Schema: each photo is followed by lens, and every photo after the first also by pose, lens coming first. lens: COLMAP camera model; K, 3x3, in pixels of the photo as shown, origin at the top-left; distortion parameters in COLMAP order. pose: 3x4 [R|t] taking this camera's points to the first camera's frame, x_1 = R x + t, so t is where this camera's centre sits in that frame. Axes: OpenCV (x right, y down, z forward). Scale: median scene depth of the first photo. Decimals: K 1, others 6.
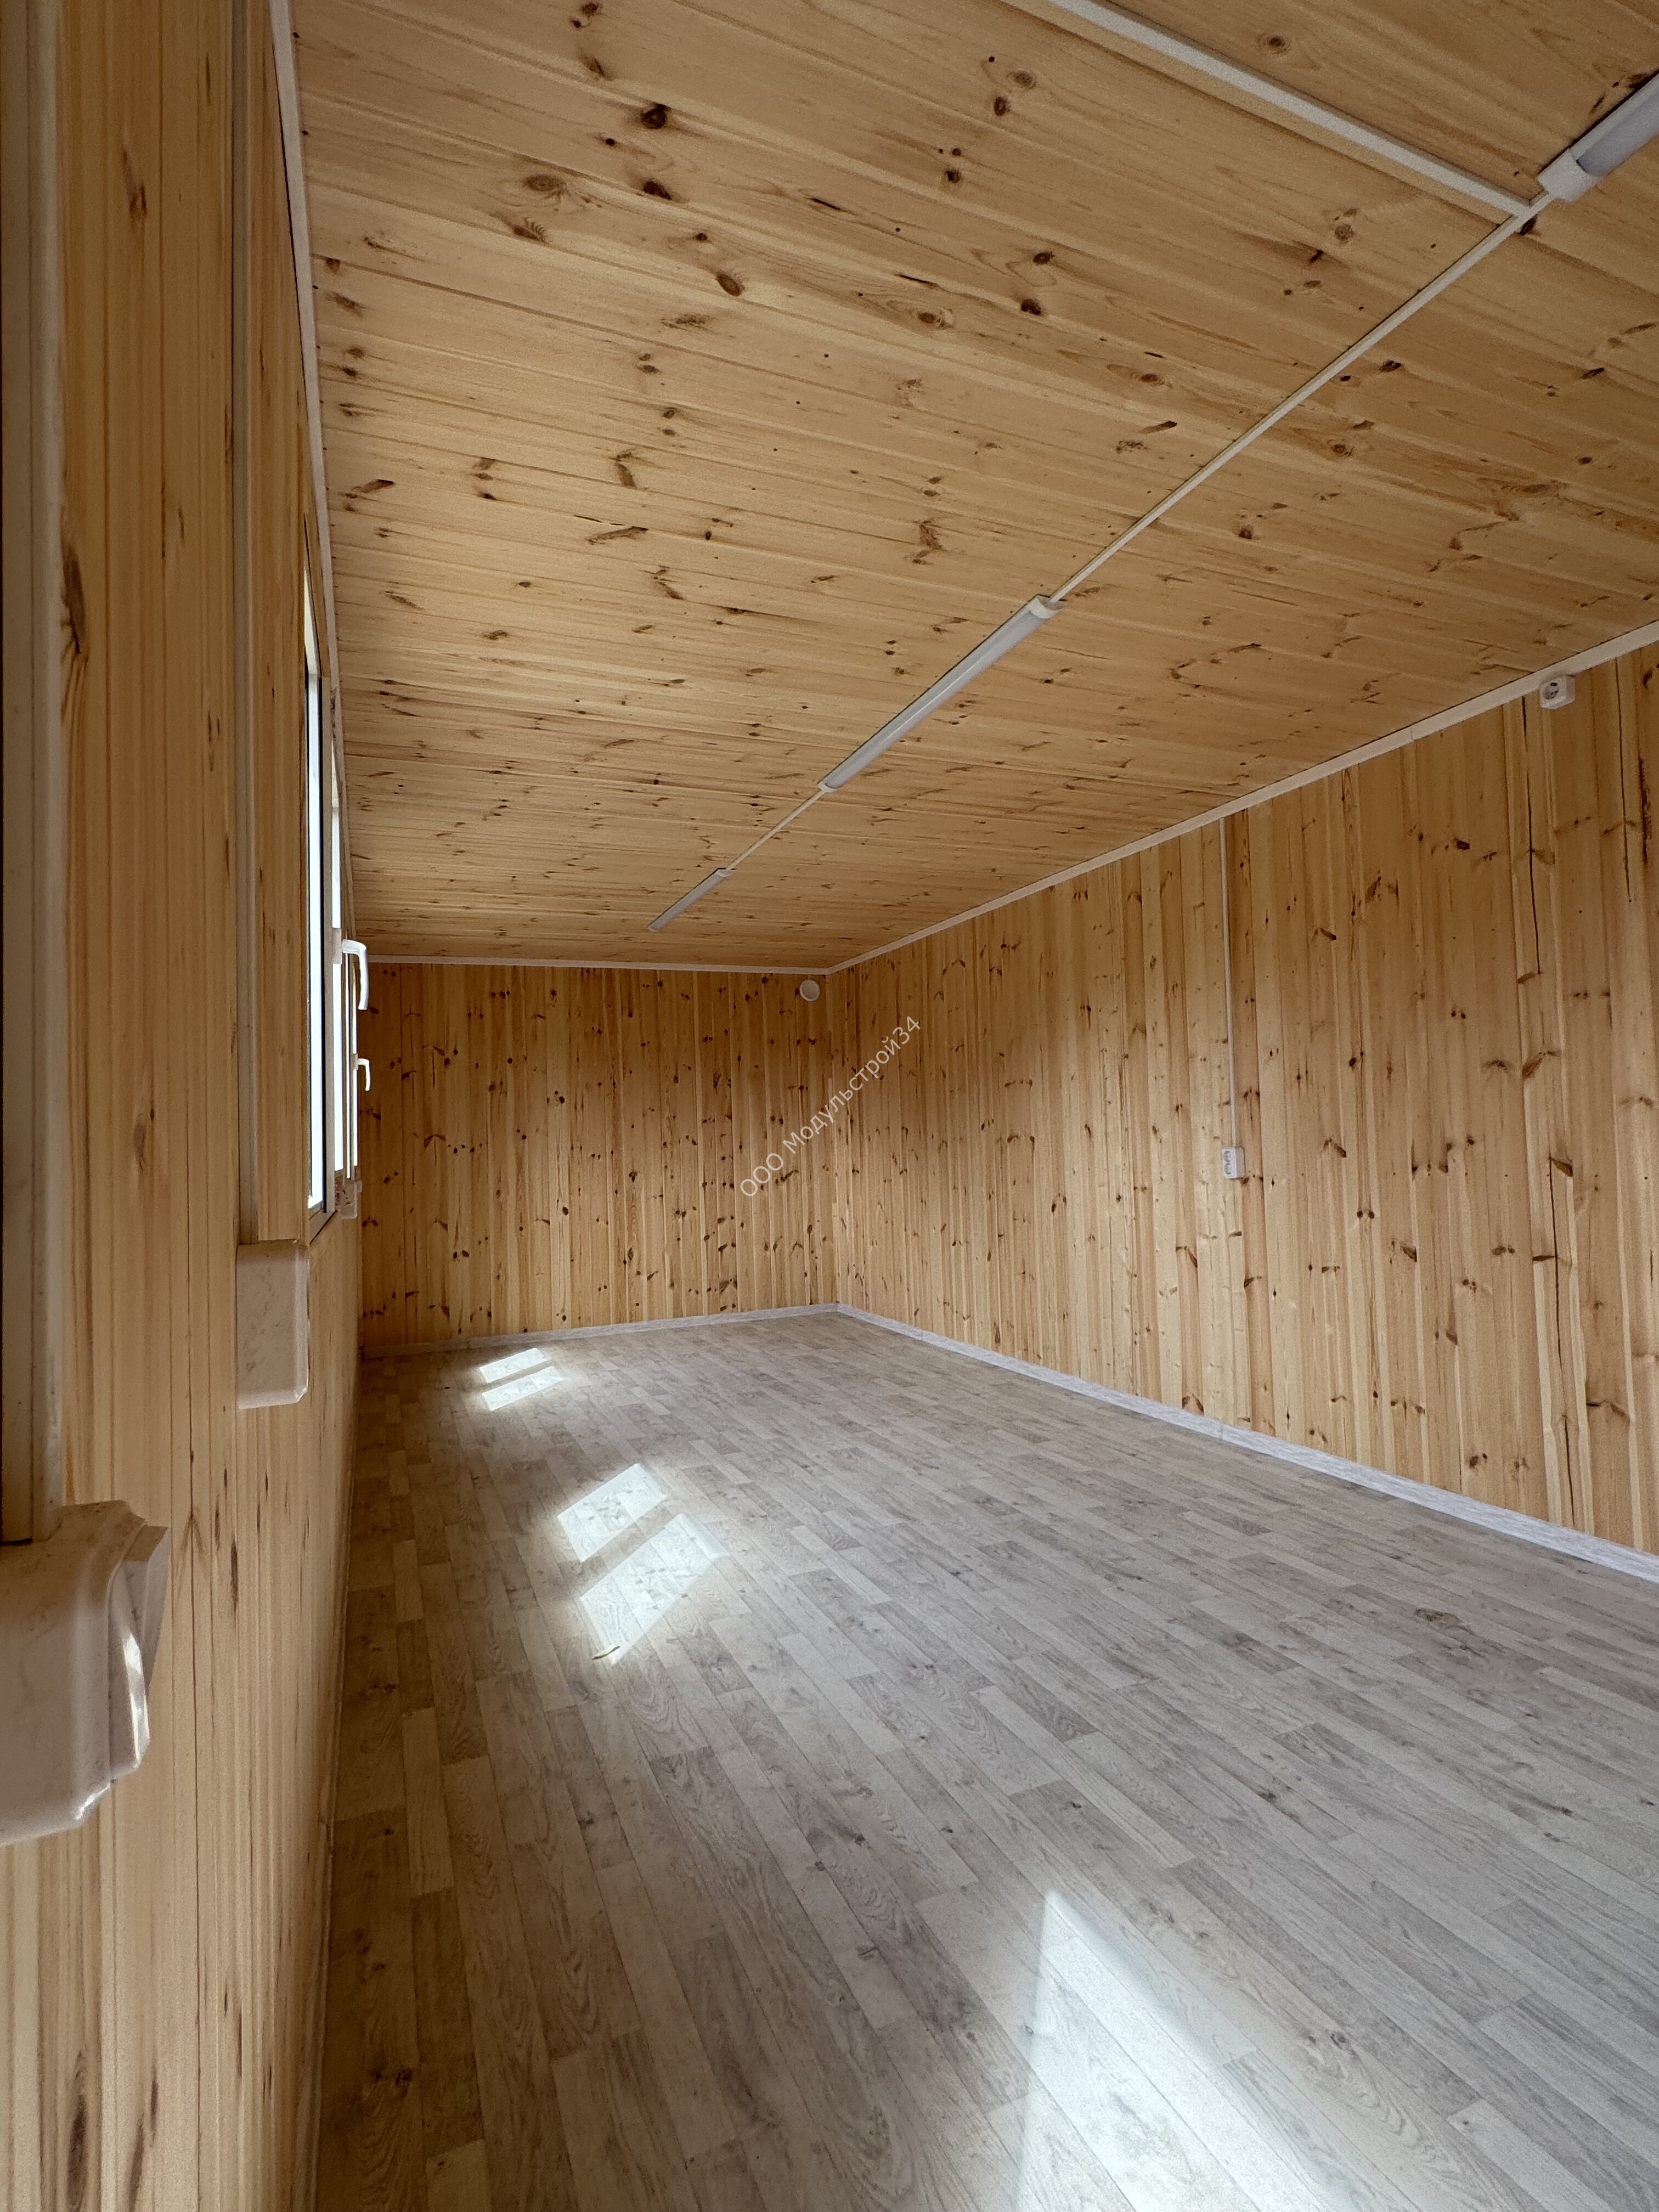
lens RADIAL K [[1091.5, 0, 829.5], [0, 1091.5, 1106.0], [0, 0, 1]] dist [-0.001198, 0.000271]
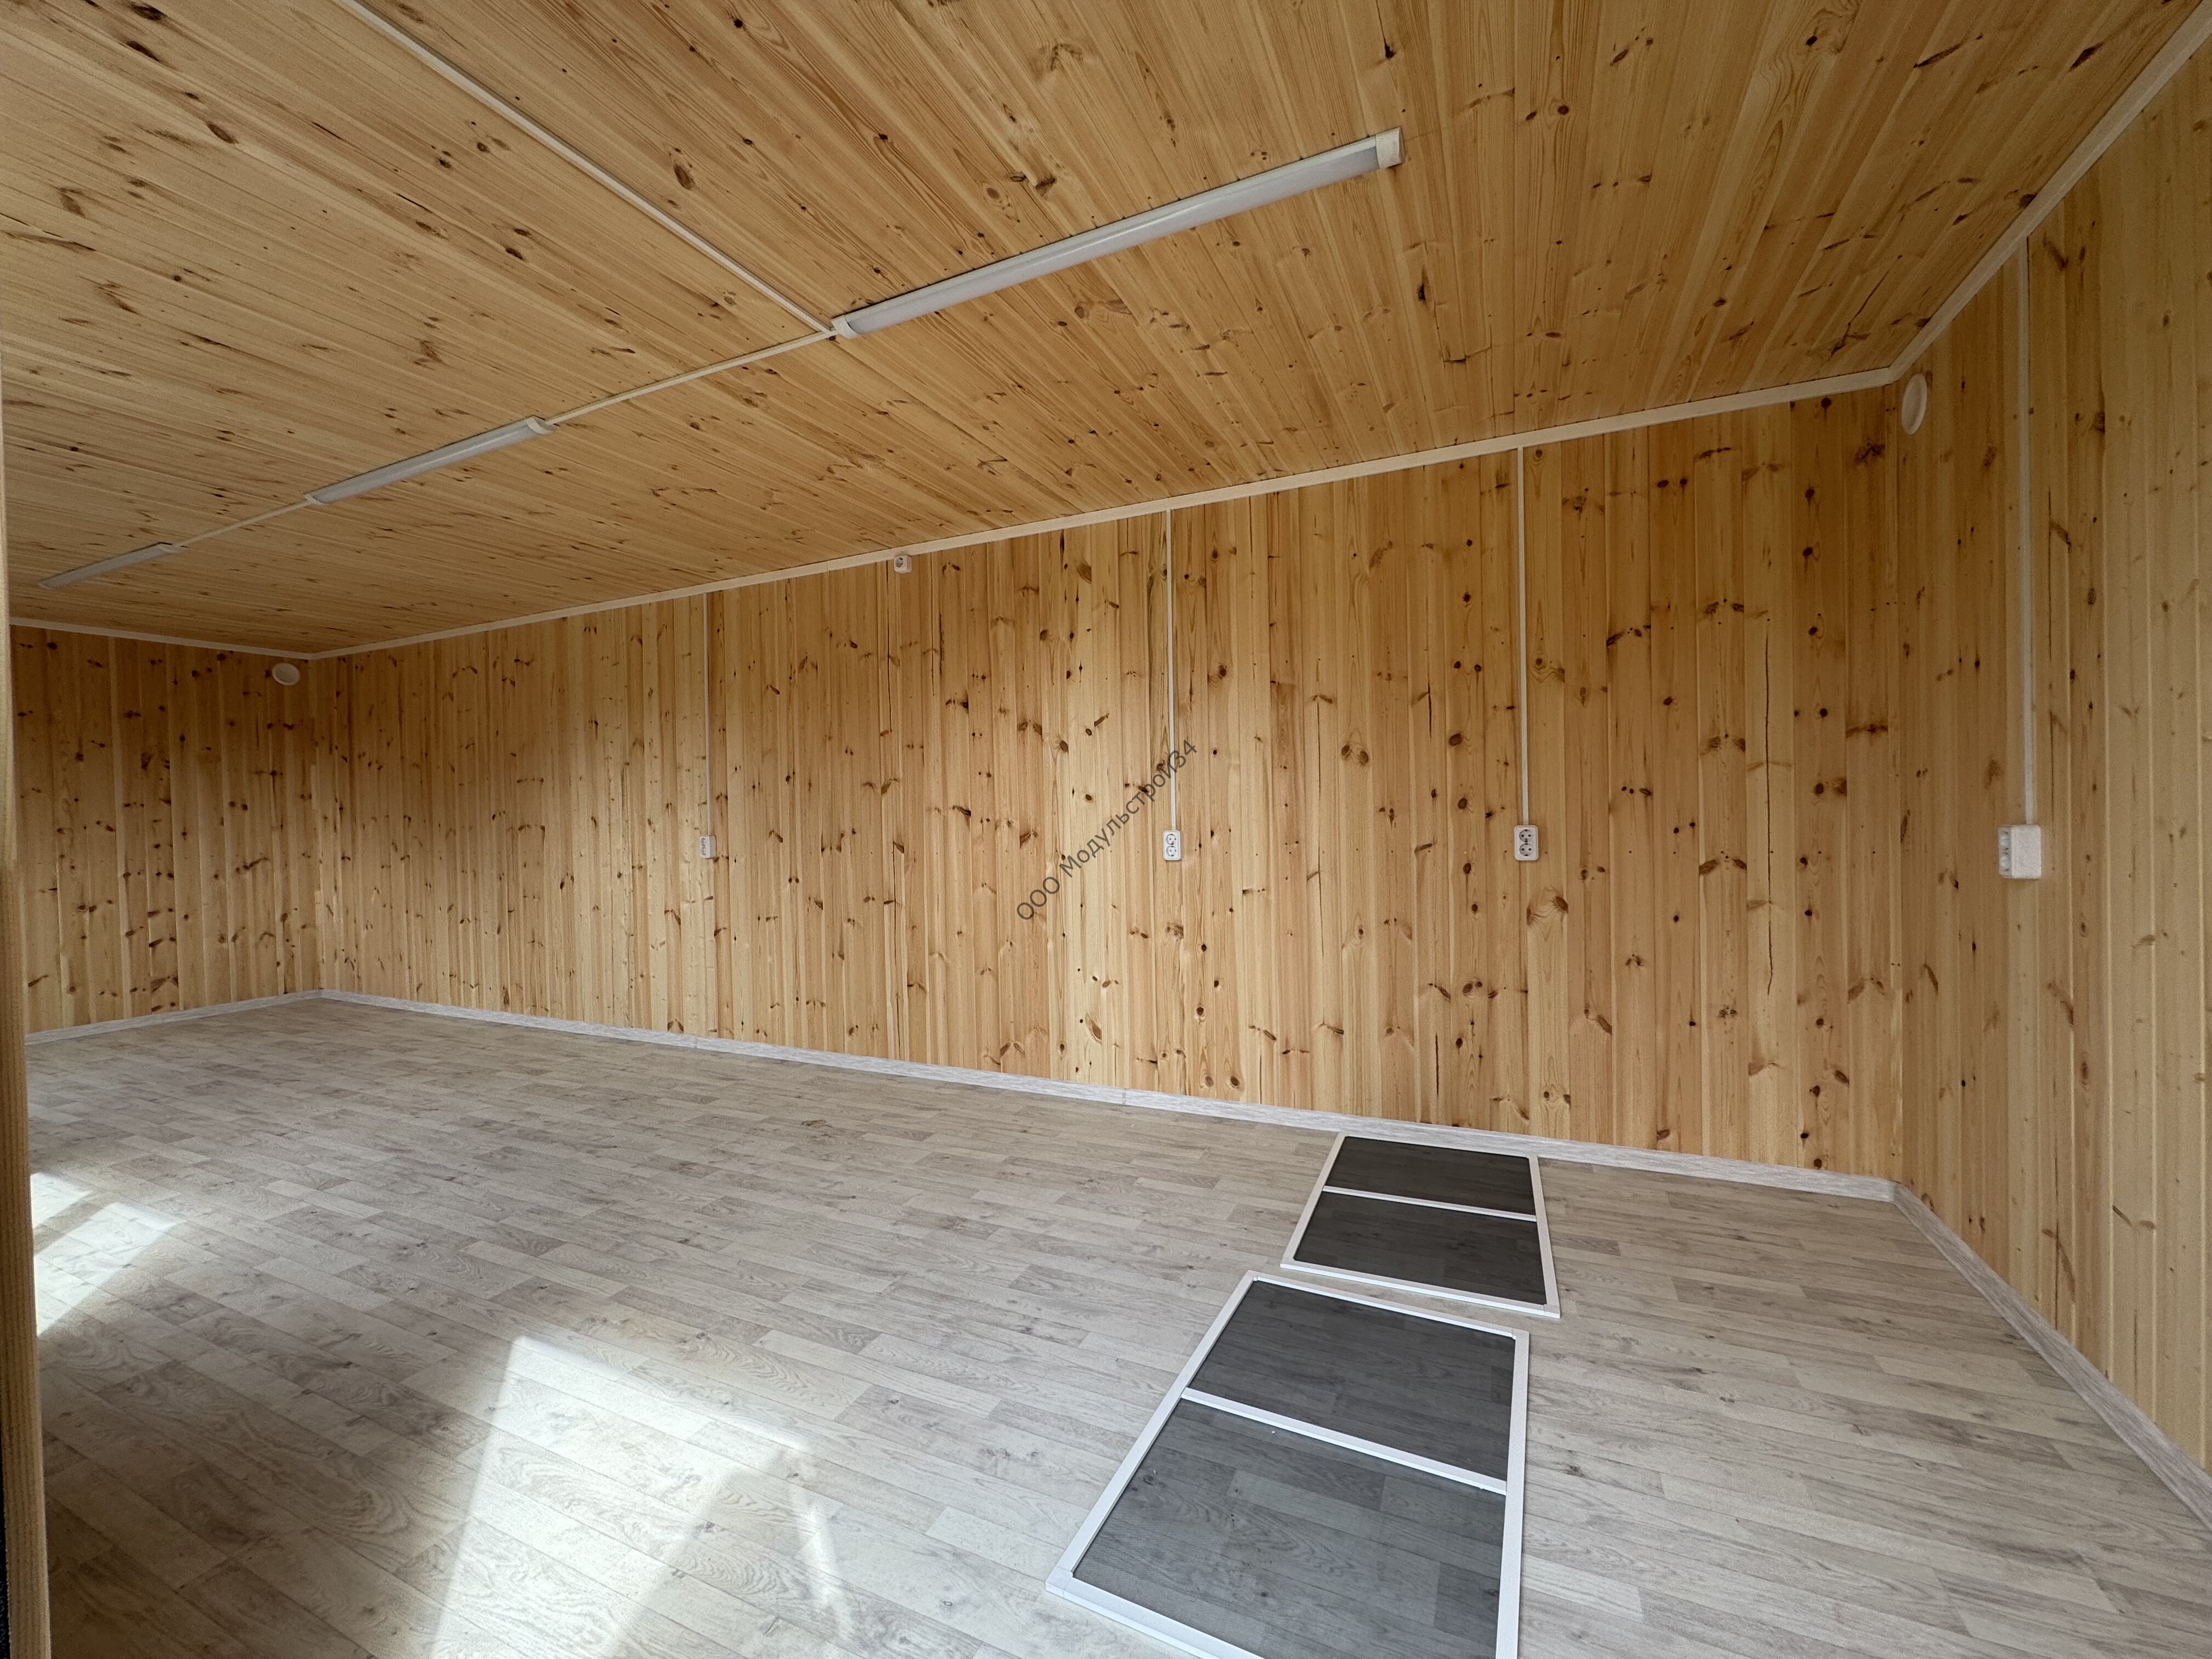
lens RADIAL K [[887.2, 0, 1108.0], [0, 887.2, 830.4], [0, 0, 1]] dist [-0.001282, 0.000120]
pose [[0.742363, 0.006611, 0.669965, -0.006155], [-0.027903, 0.999389, 0.021057, -0.007467], [-0.669417, -0.034326, 0.742094, -0.202350]]
